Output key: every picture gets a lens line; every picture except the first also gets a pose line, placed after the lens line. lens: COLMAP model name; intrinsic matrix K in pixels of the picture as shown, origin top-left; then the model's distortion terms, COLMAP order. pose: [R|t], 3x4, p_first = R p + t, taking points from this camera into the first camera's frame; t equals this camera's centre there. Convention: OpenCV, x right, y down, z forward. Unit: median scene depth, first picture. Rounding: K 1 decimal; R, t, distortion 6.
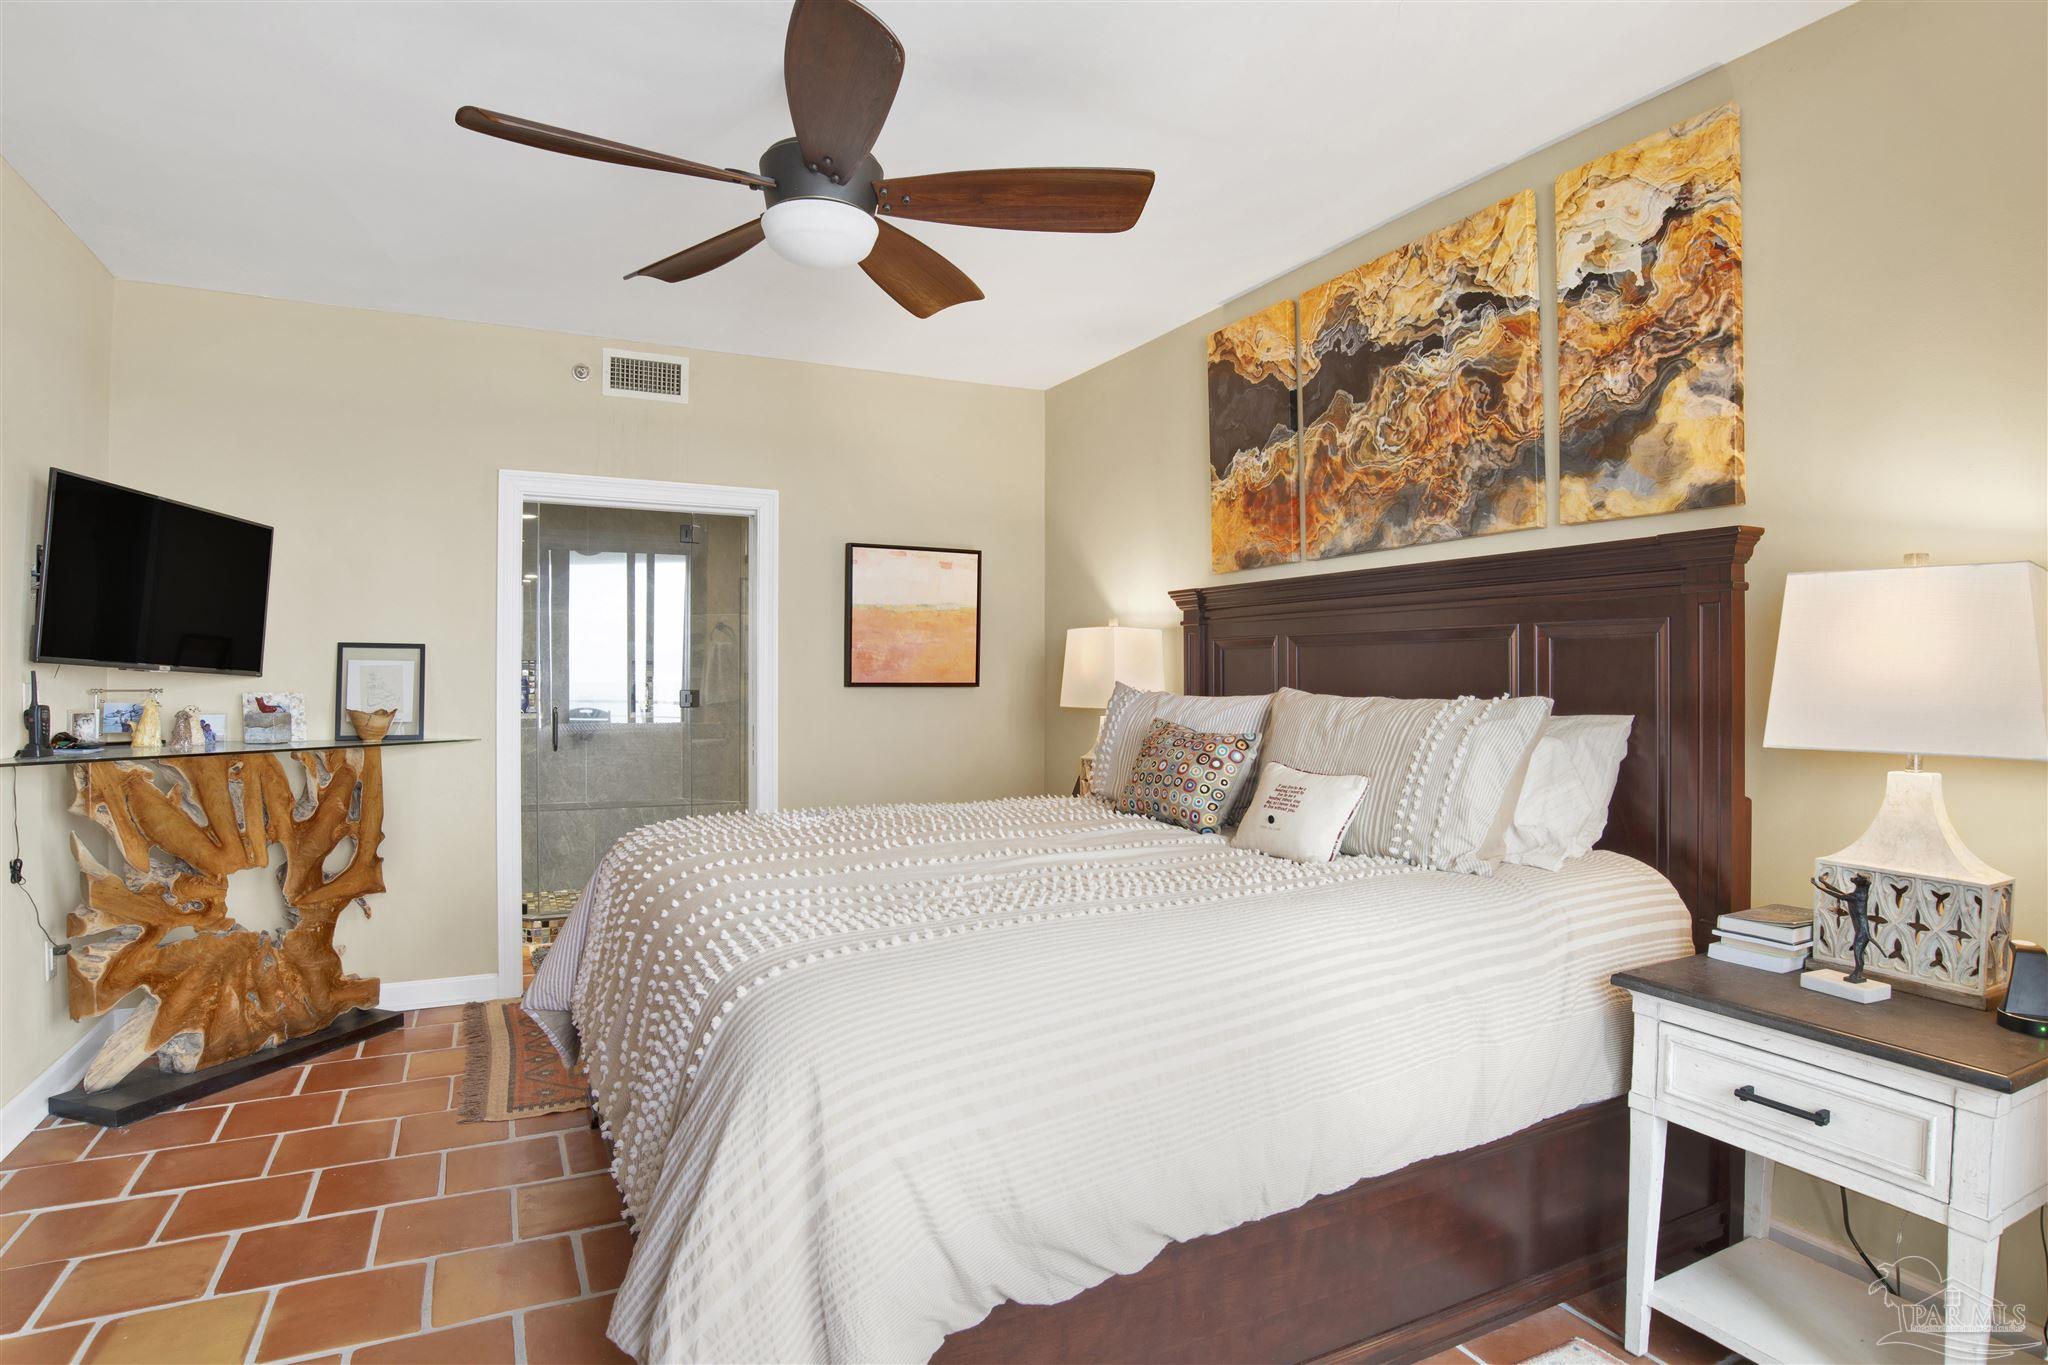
lens RADIAL K [[1119.3, 0, 1017.5], [0, 1119.3, 674.4], [0, 0, 1]] dist [-0.069126, 0.018320]
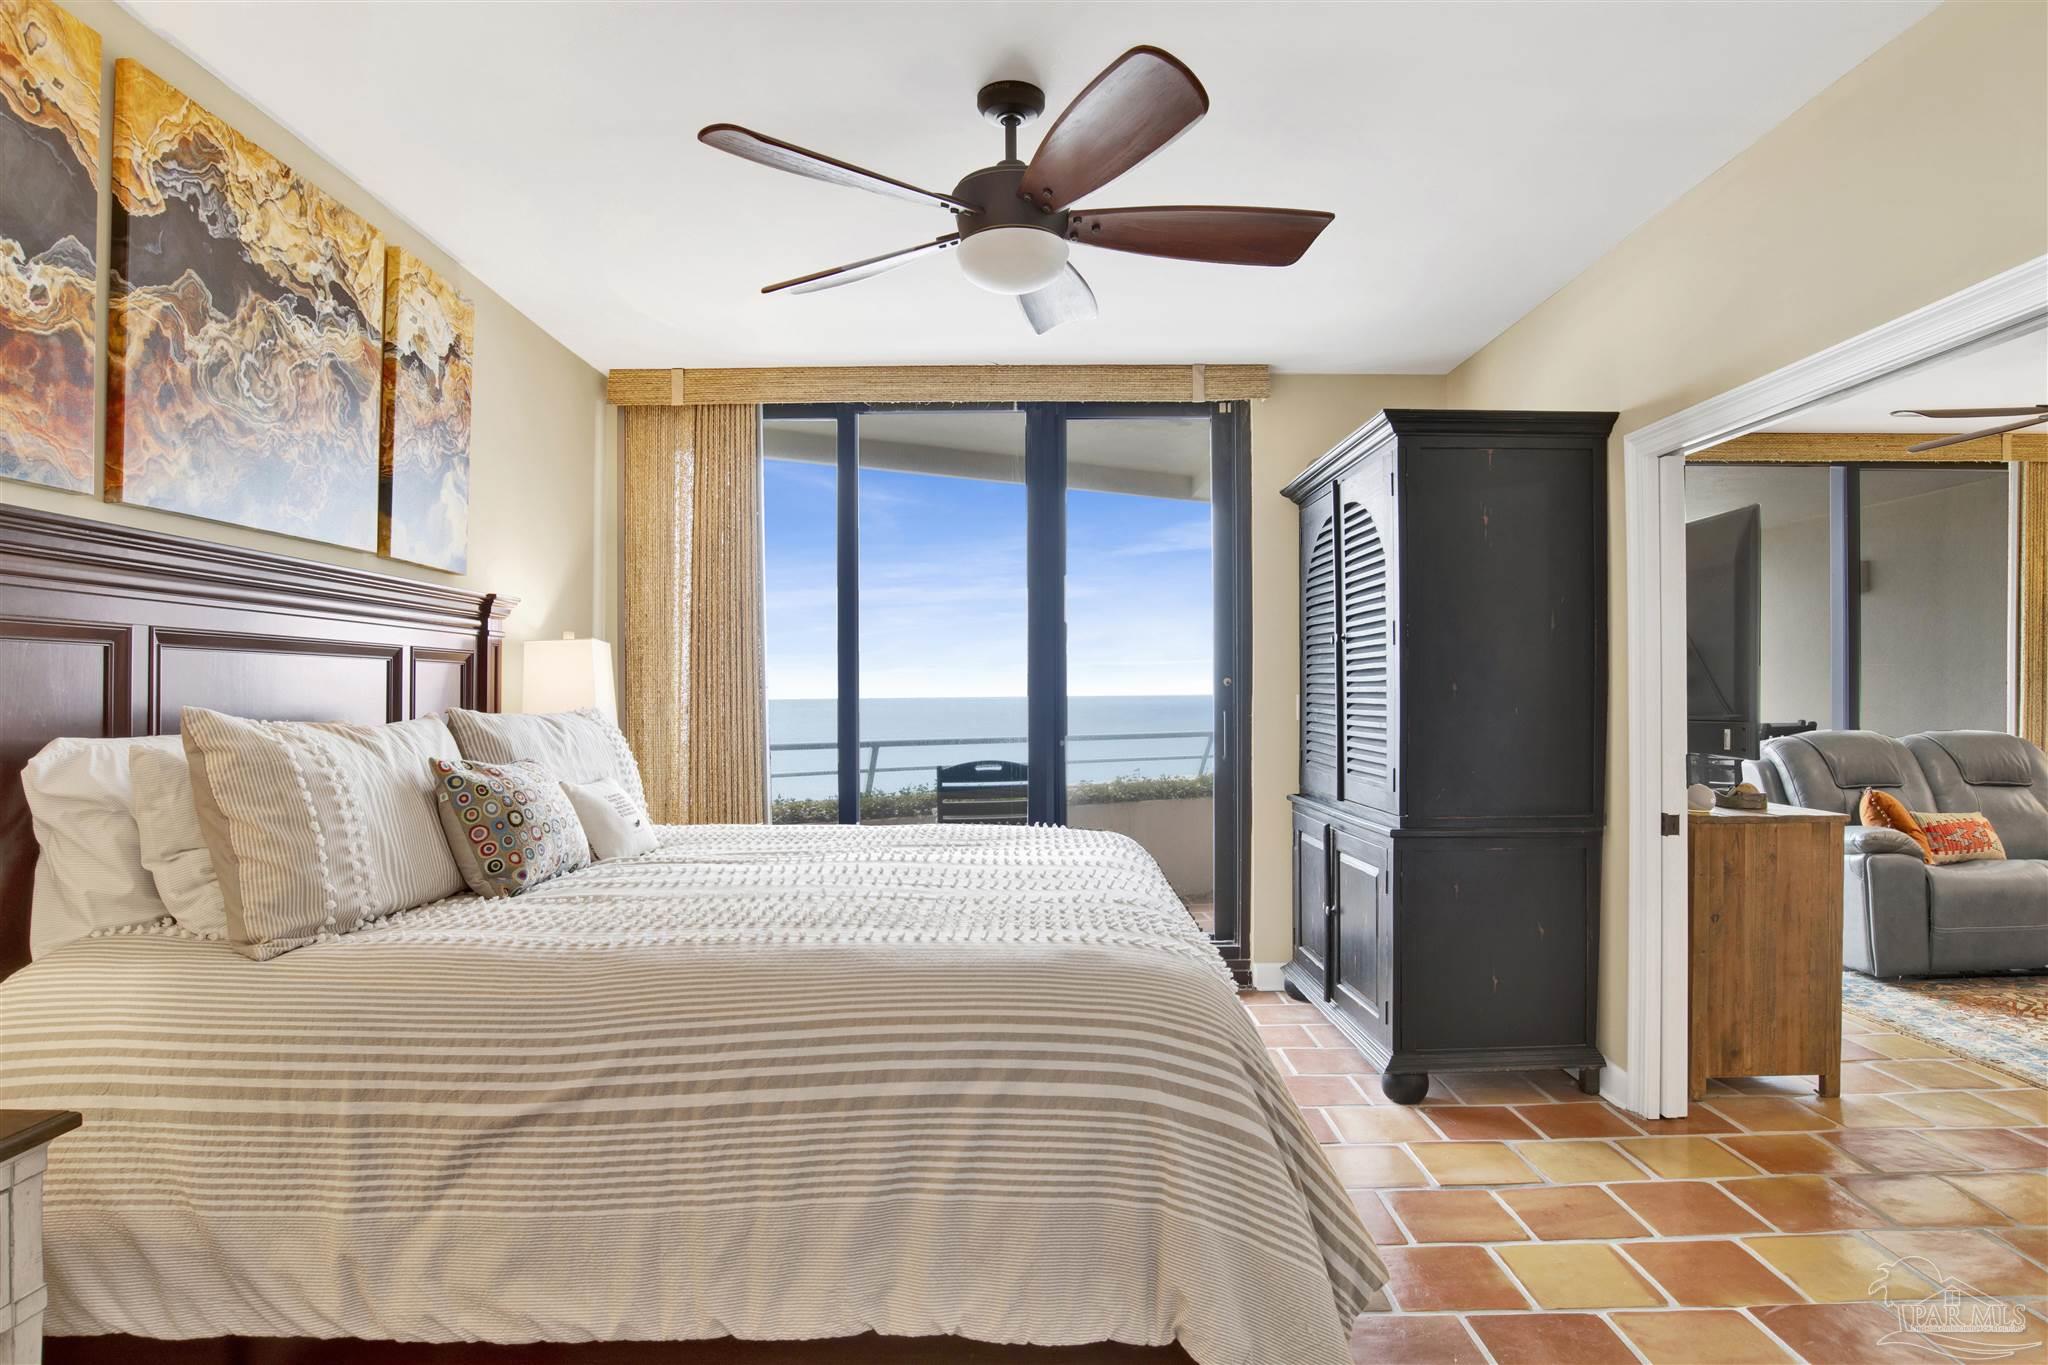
lens RADIAL K [[1095.9, 0, 1036.4], [0, 1095.9, 693.6], [0, 0, 1]] dist [-0.037165, 0.007022]
pose [[-0.901293, -0.003119, 0.433198, -0.514607], [-0.002748, 0.999995, 0.001484, -0.001570], [-0.433200, 0.000147, -0.901298, 1.540794]]
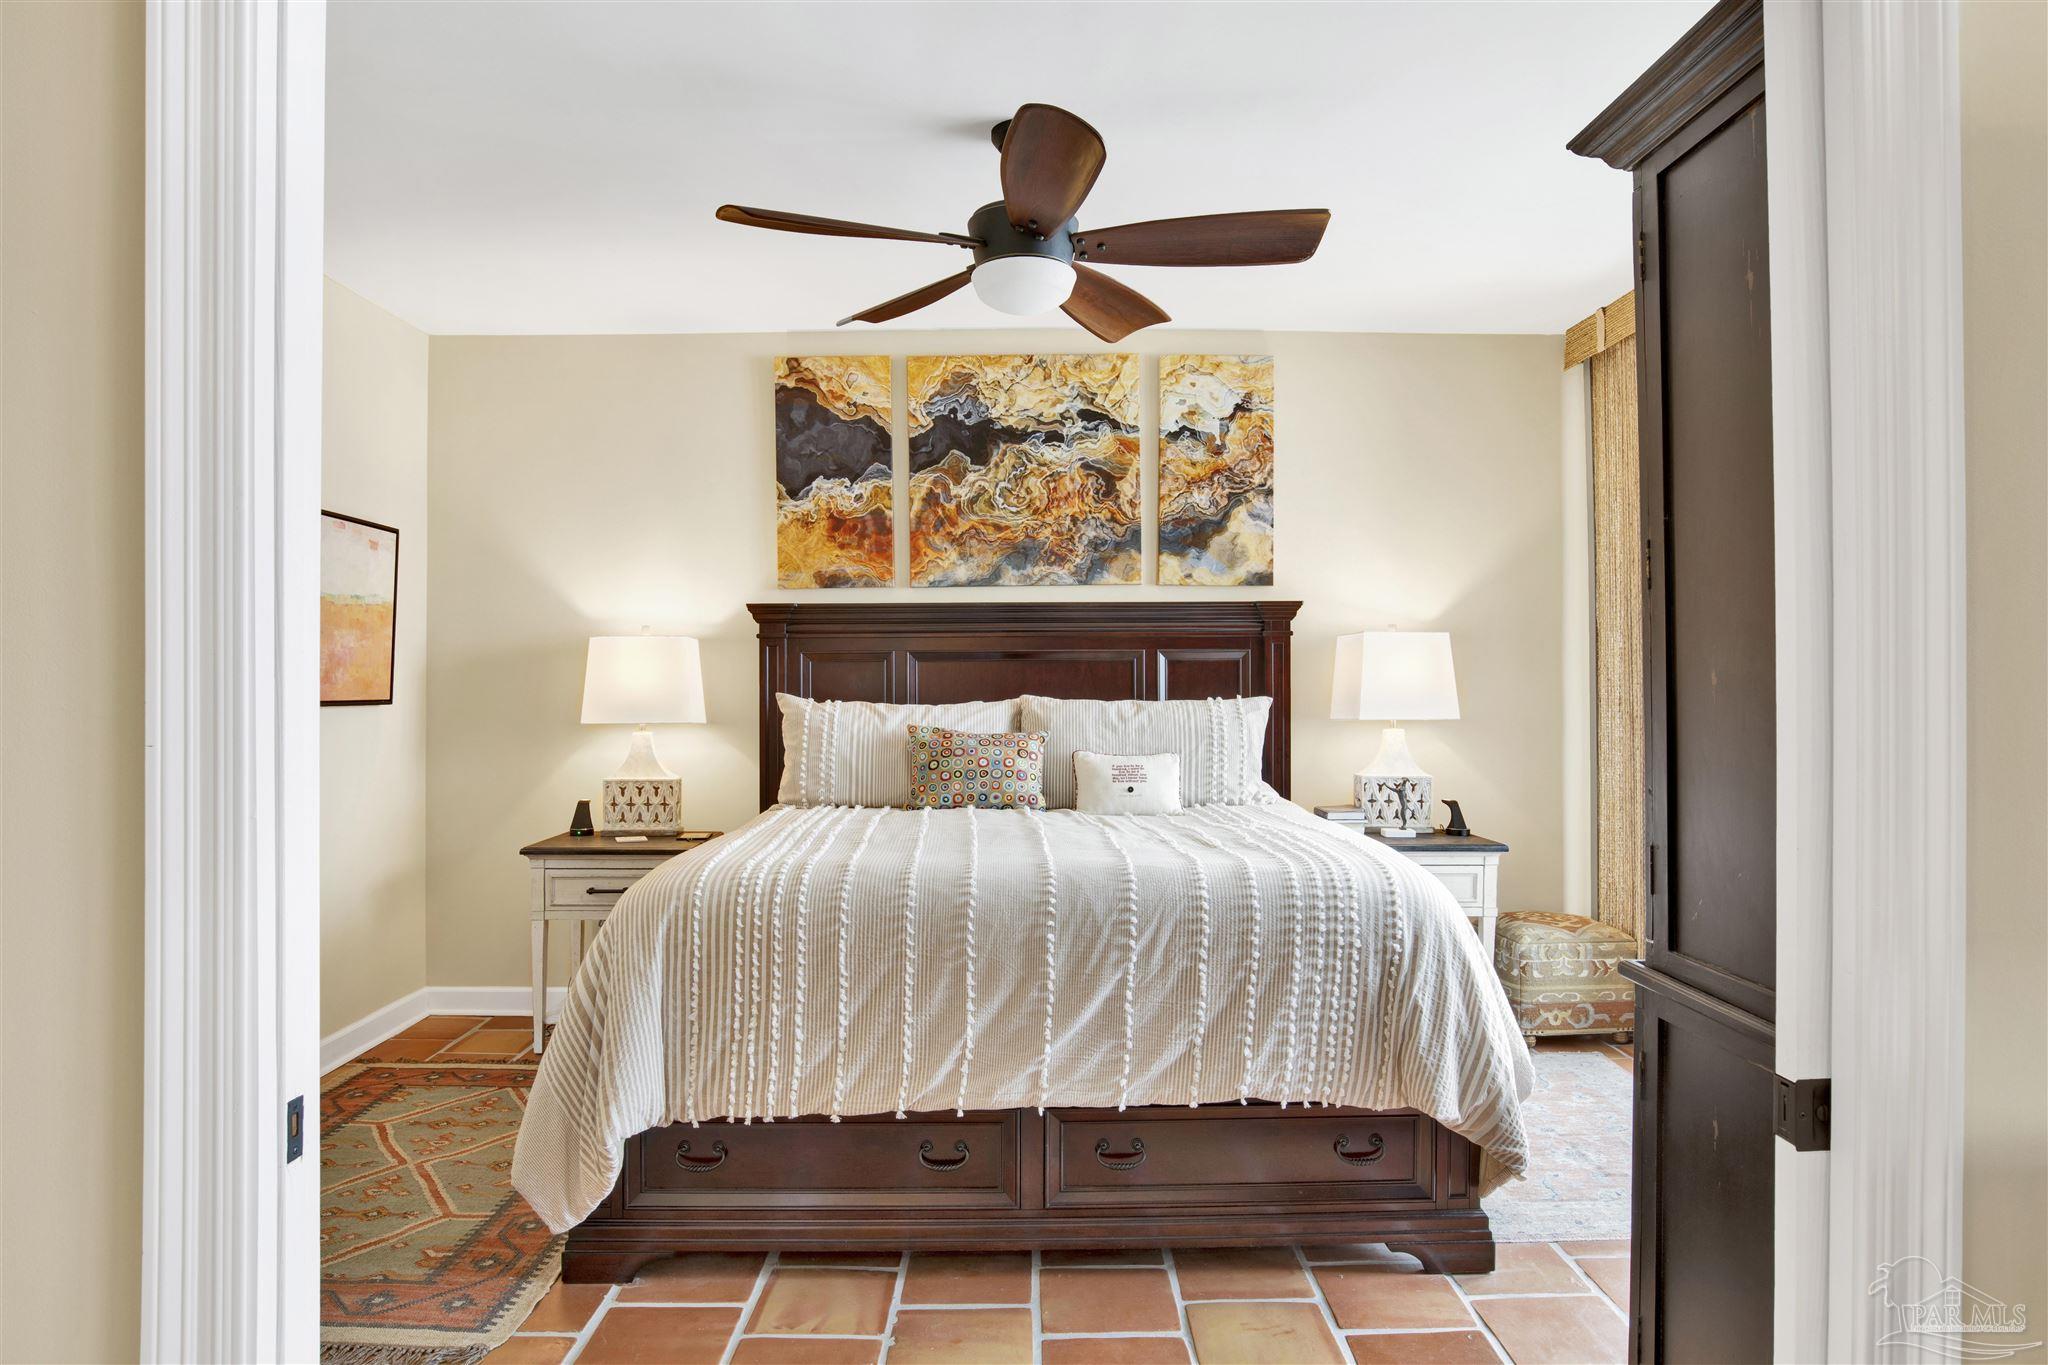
lens RADIAL K [[1298.5, 0, 1027.3], [0, 1298.5, 699.9], [0, 0, 1]] dist [-0.087277, -0.000299]
pose [[0.404504, -0.013098, 0.914442, -1.099441], [0.006349, 0.999914, 0.011514, 0.000612], [-0.914514, 0.001148, 0.404552, 0.402160]]
